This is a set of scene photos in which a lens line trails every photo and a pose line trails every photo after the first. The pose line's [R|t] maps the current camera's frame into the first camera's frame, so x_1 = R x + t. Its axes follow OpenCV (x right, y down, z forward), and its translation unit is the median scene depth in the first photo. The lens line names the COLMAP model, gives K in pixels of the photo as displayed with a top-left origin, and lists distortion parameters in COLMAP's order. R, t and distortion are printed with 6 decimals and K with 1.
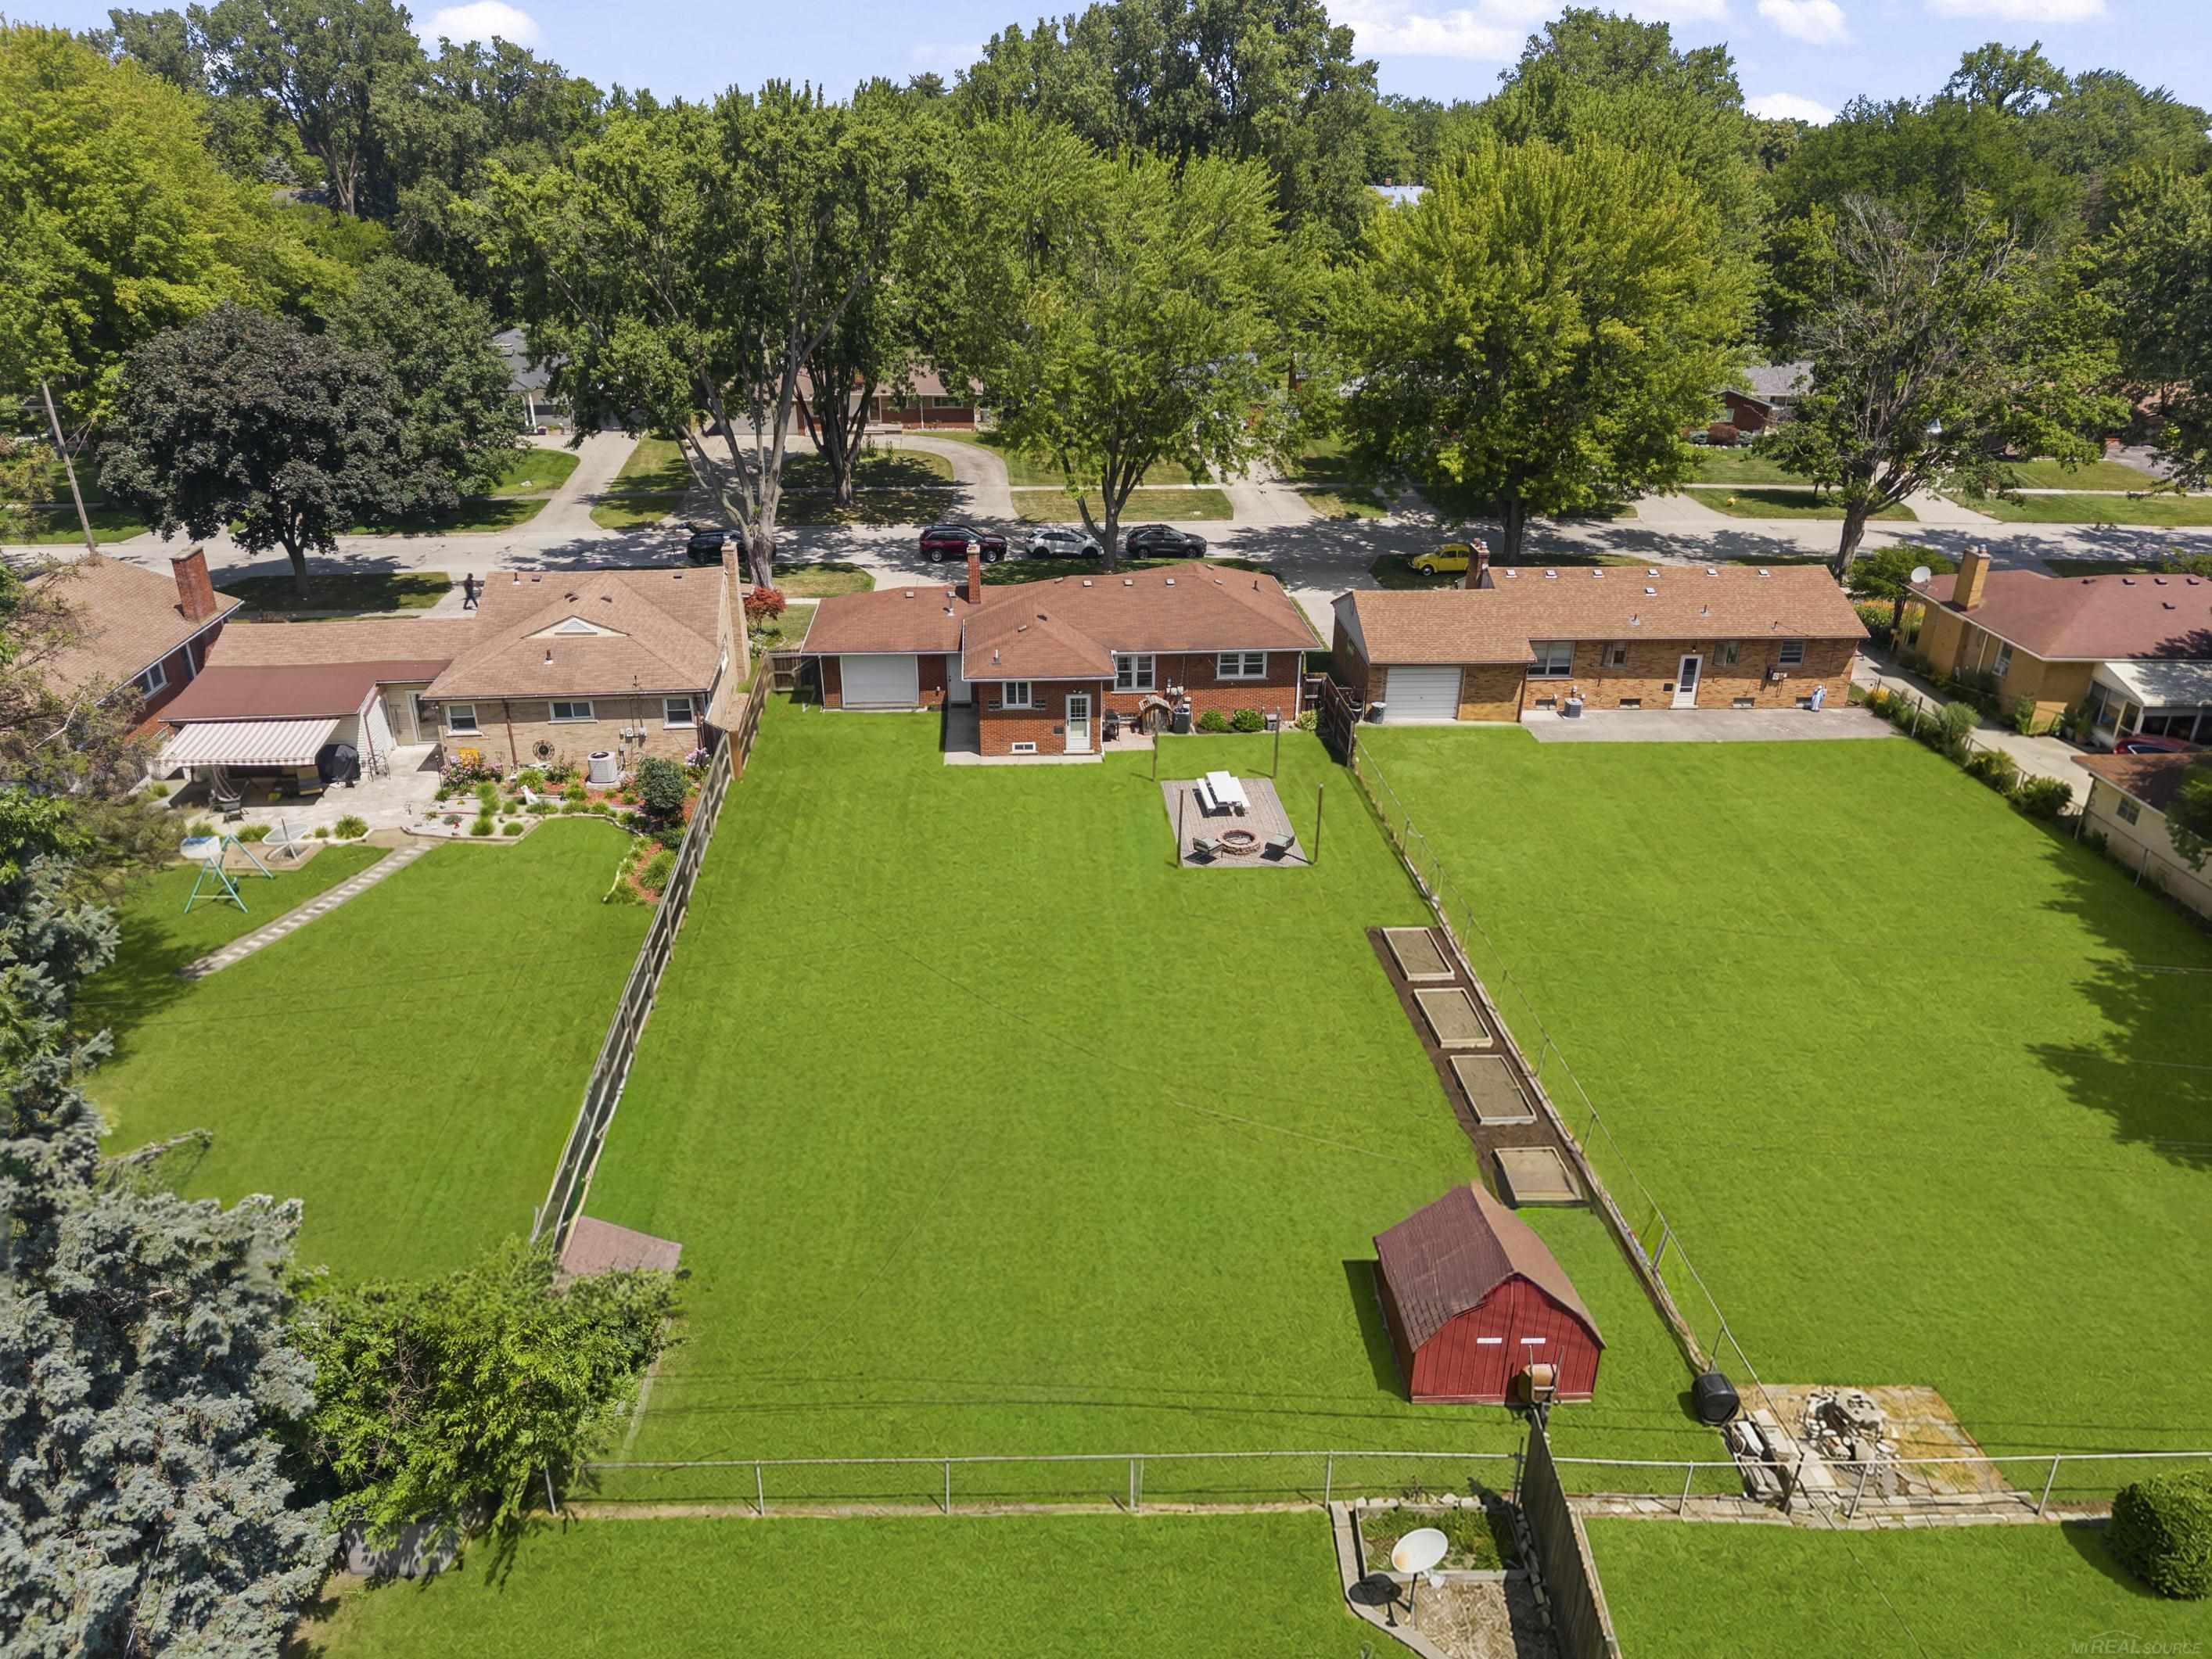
lens RADIAL K [[1547.1, 0, 1111.3], [0, 1547.1, 799.9], [0, 0, 1]] dist [0.063568, -0.079857]
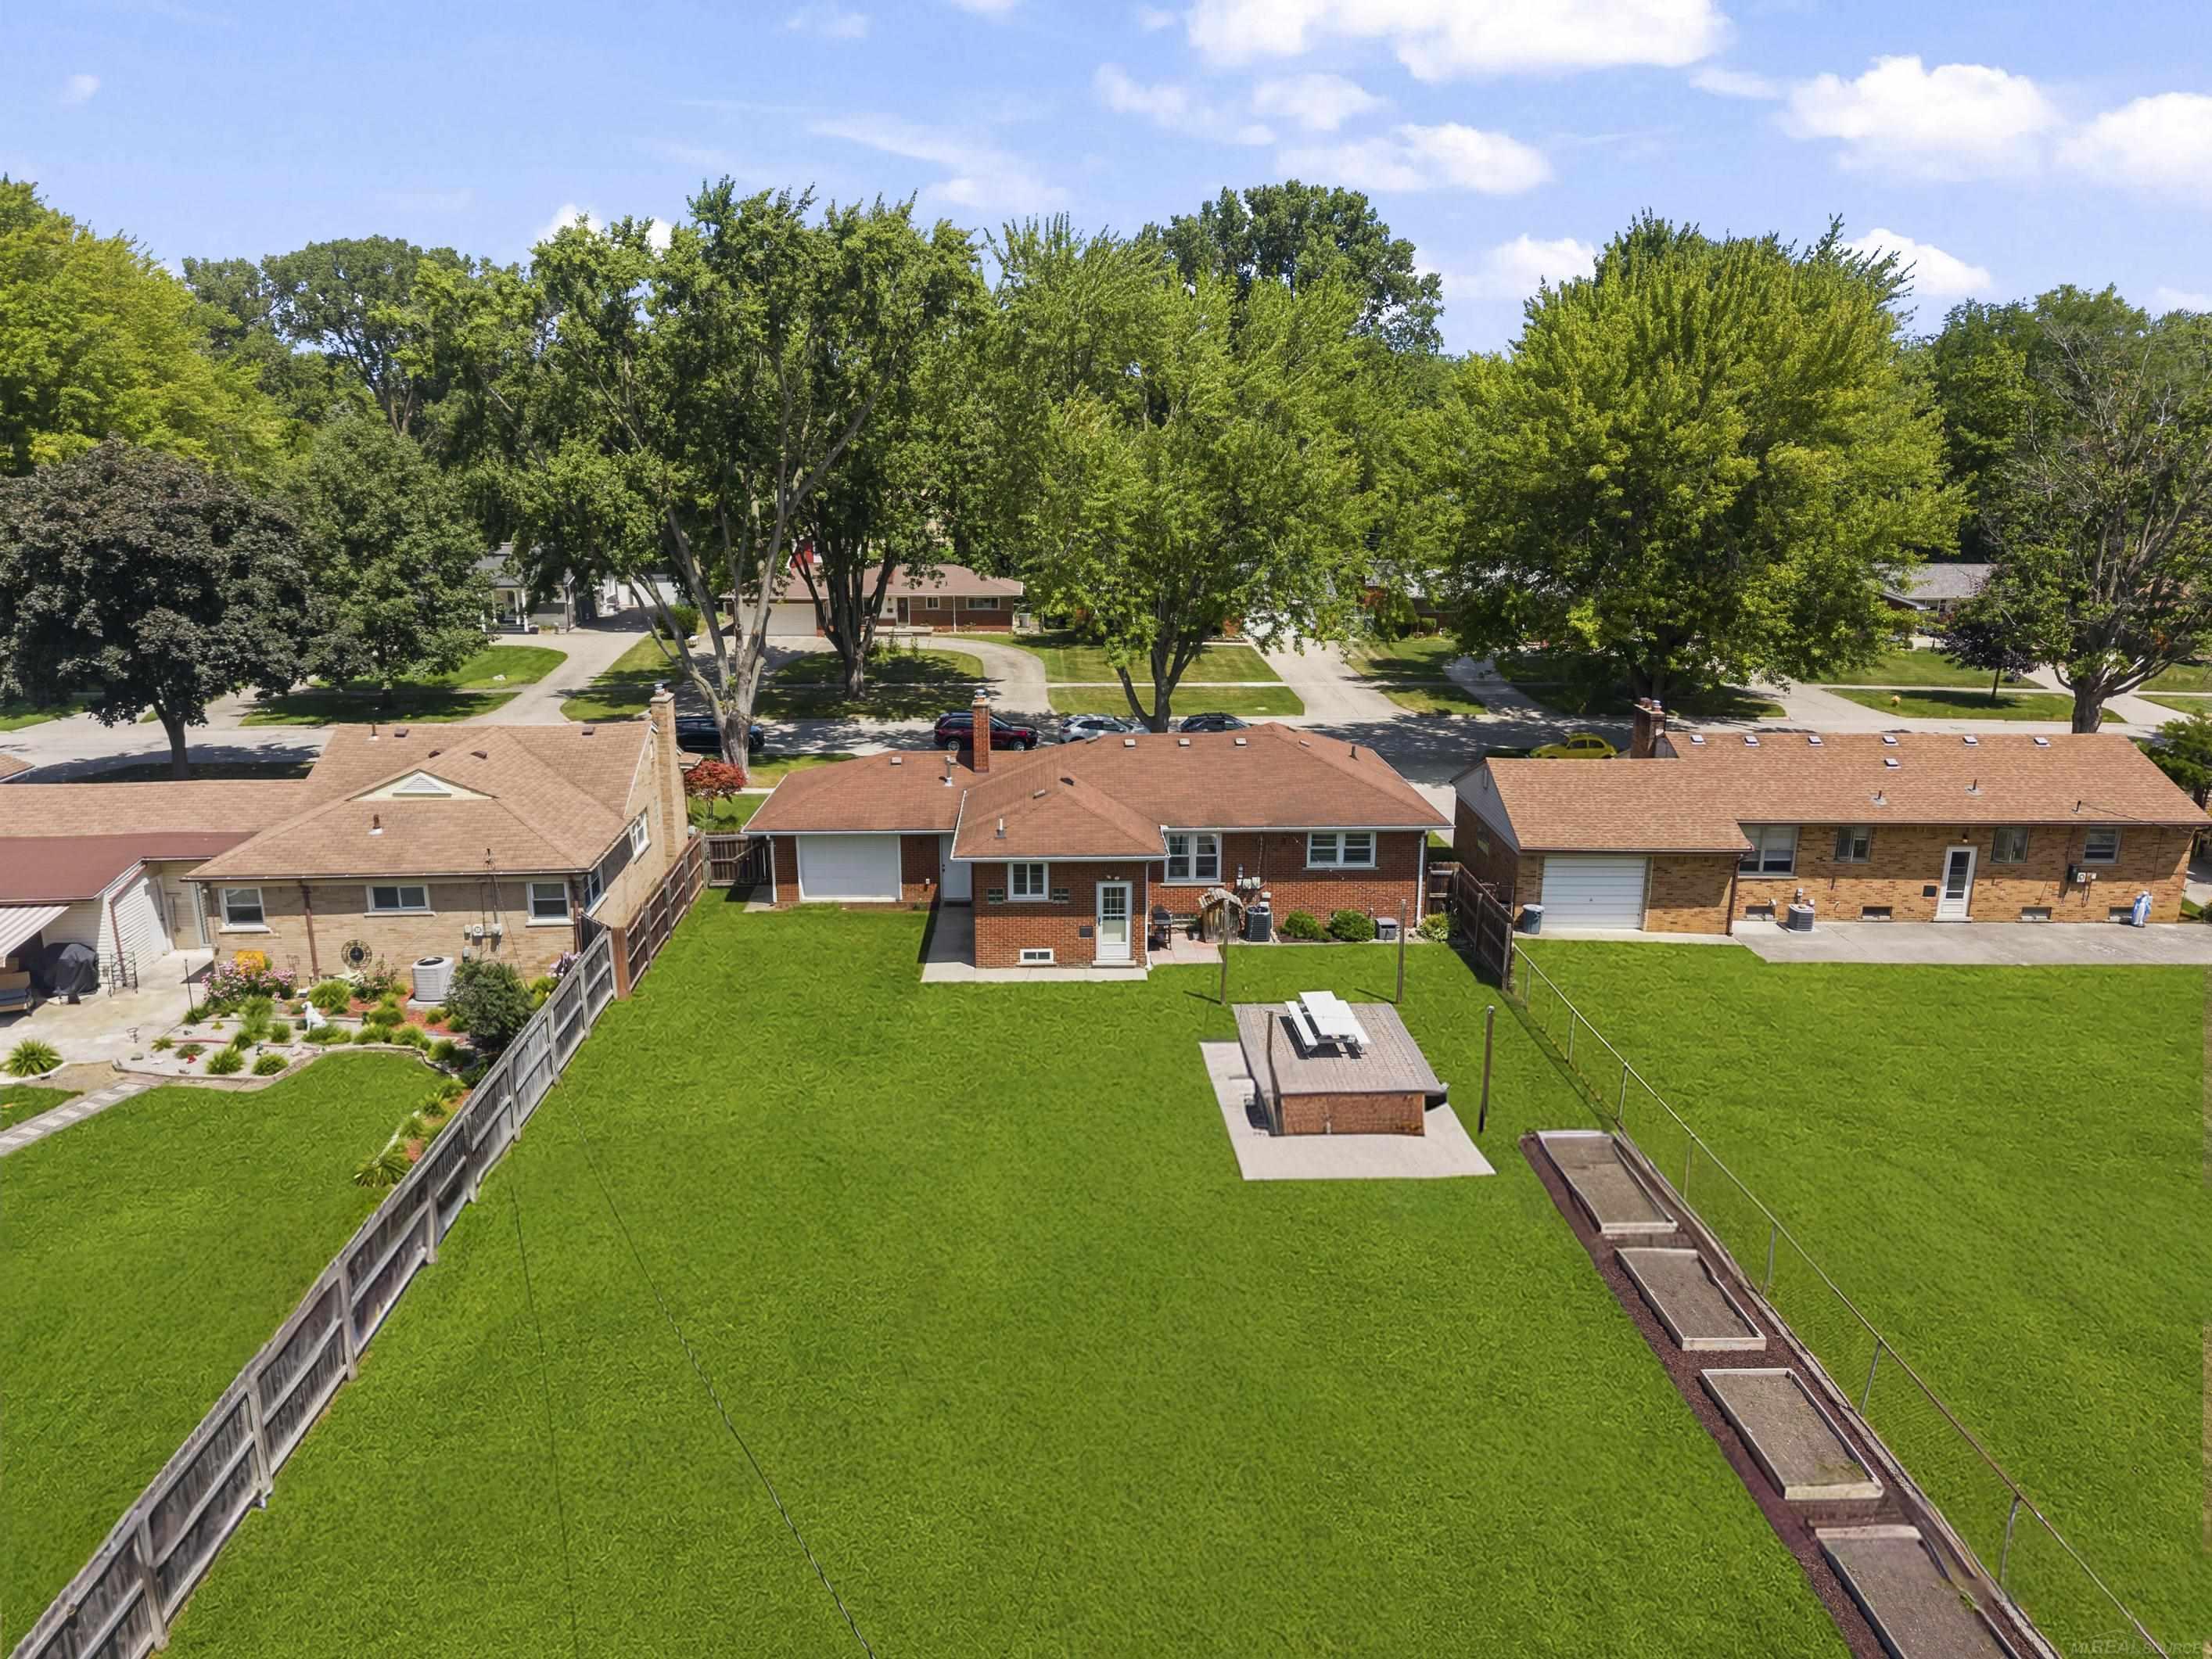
lens RADIAL K [[1547.1, 0, 1111.3], [0, 1547.1, 799.9], [0, 0, 1]] dist [0.063568, -0.079857]
pose [[0.999445, 0.006912, -0.032586, 0.000102], [-0.012152, 0.986472, -0.163479, 0.009564], [0.031016, 0.163784, 0.986009, 0.266002]]
